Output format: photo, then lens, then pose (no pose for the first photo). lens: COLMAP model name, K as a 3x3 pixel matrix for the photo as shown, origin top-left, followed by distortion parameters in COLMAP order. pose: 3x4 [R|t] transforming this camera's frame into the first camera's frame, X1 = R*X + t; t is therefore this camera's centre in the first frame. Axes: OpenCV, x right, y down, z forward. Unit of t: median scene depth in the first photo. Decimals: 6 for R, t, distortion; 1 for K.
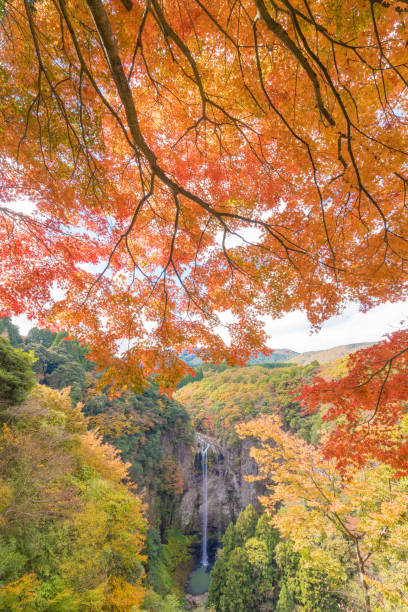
lens RADIAL K [[278.3, 0, 203.5], [0, 278.3, 302.7], [0, 0, 1]] dist [0.016452, -0.018272]
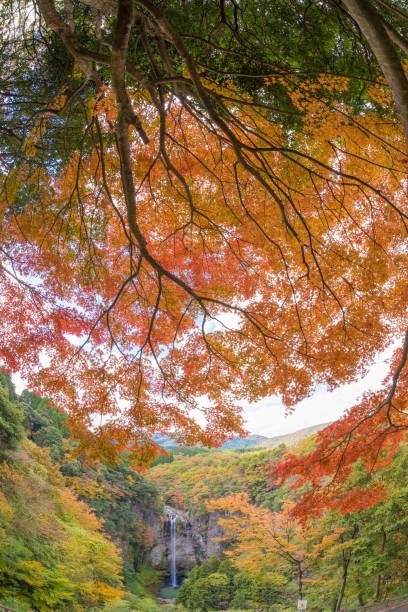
lens RADIAL K [[435.1, 0, 204.0], [0, 435.1, 306.0], [0, 0, 1]] dist [-0.081729, 0.063933]
pose [[0.995735, 0.068412, 0.061897, -0.048929], [-0.048640, 0.959380, -0.277894, 0.262453], [-0.078394, 0.273698, 0.958616, -0.913158]]
